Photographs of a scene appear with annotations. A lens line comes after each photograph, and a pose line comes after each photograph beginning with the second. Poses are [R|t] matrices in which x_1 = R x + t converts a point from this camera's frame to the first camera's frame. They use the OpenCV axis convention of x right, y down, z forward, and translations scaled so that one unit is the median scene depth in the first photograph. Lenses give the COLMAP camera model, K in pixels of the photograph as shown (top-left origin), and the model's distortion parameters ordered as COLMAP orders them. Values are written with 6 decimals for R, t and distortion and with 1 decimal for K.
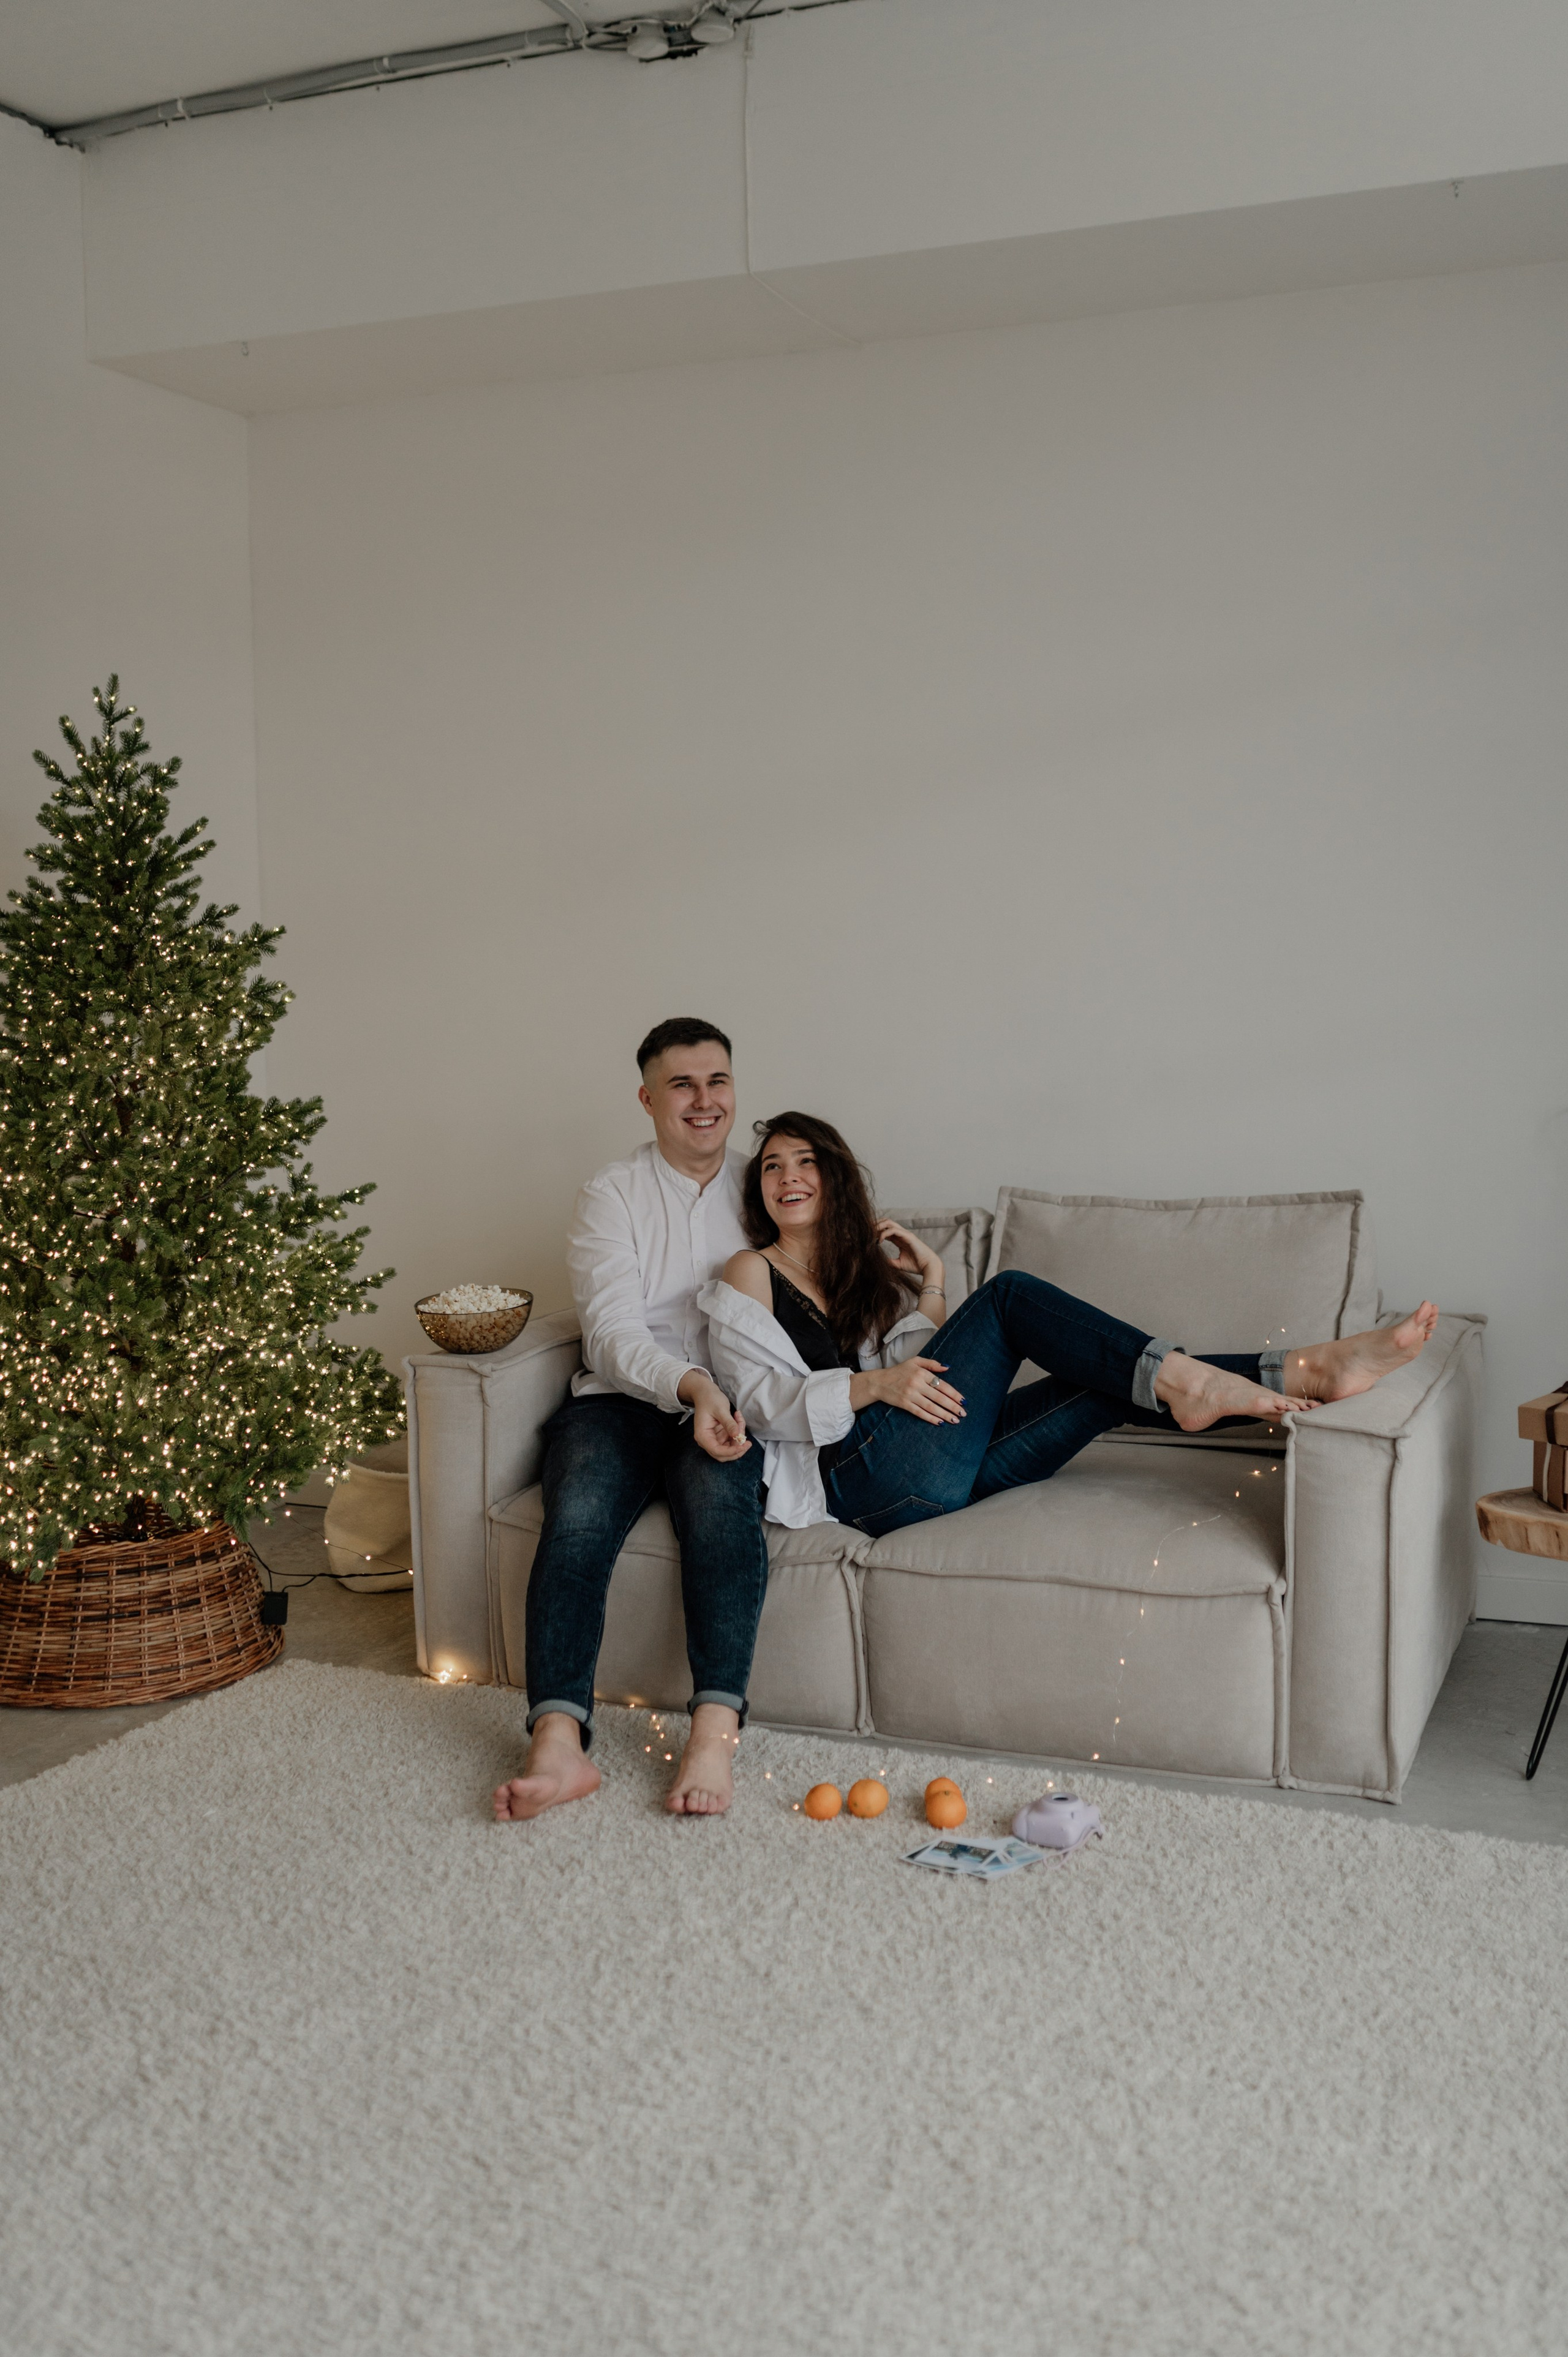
lens RADIAL K [[2177.3, 0, 784.0], [0, 2177.3, 1178.5], [0, 0, 1]] dist [-0.074671, 0.107924]
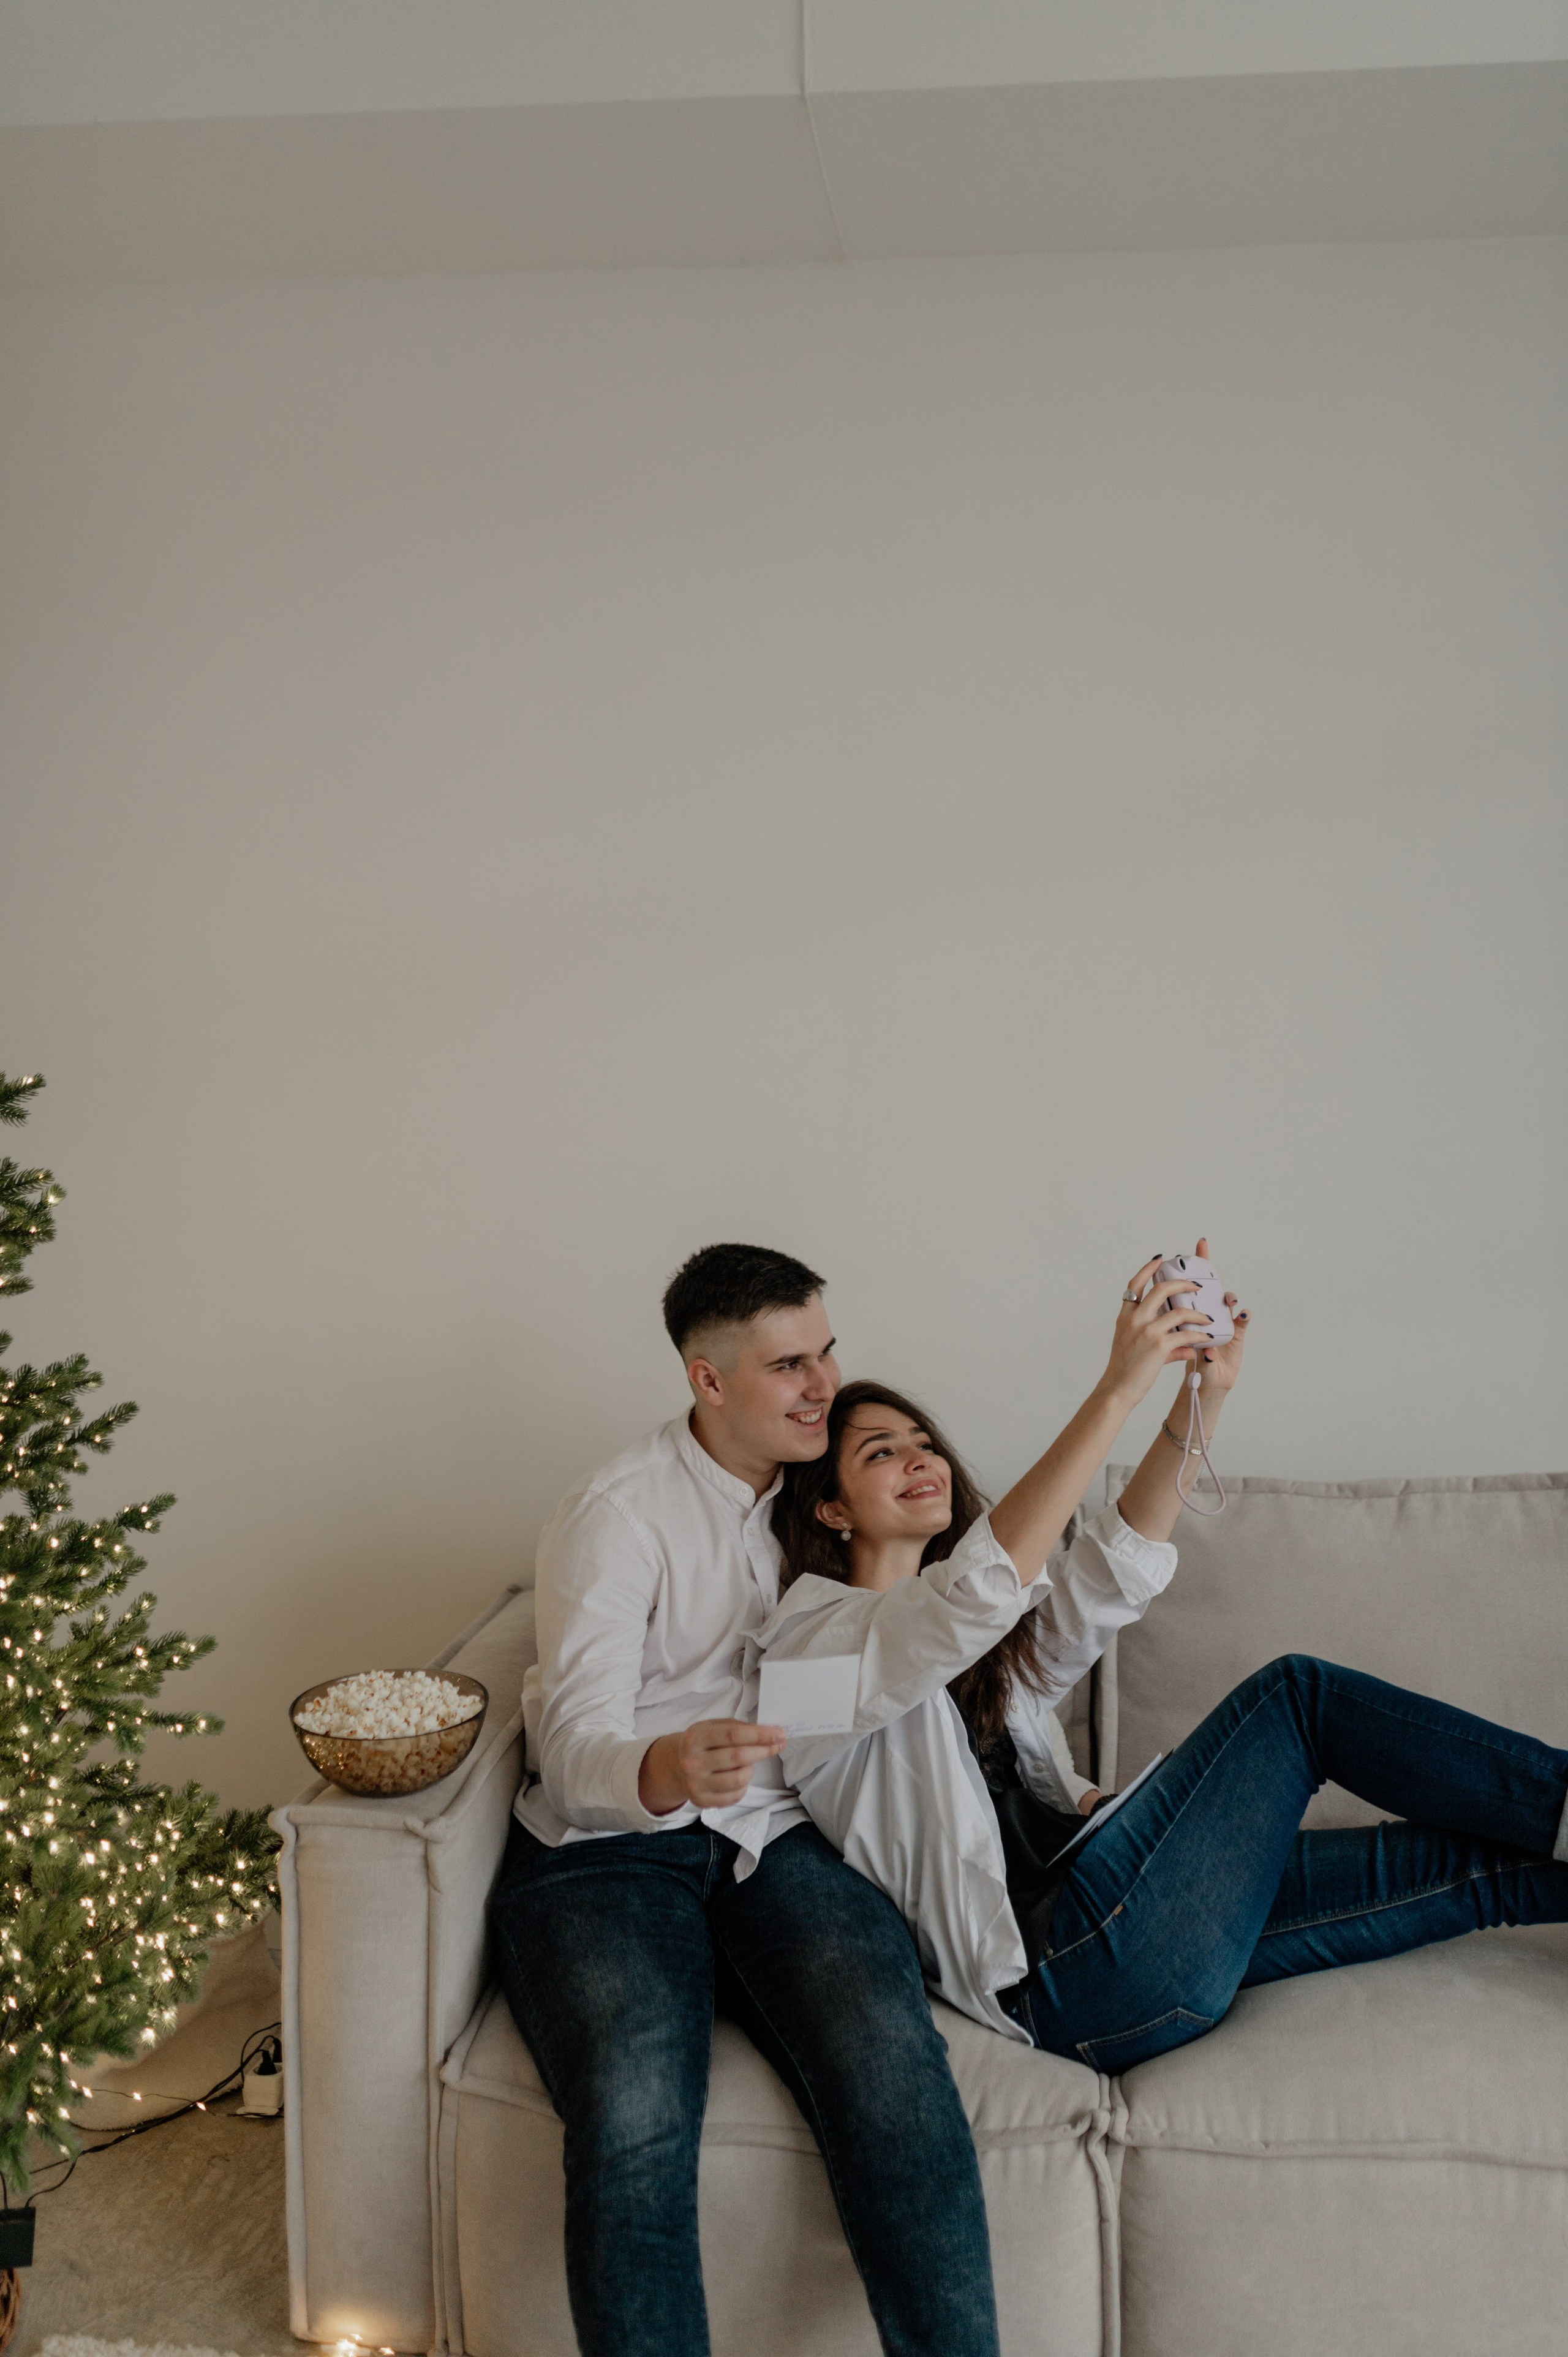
lens RADIAL K [[2177.3, 0, 784.0], [0, 2177.3, 1178.5], [0, 0, 1]] dist [-0.074671, 0.107924]
pose [[0.961990, 0.003875, 0.273056, -0.202670], [0.009395, 0.998838, -0.047273, -0.059877], [-0.272921, 0.048042, 0.960836, 0.389147]]
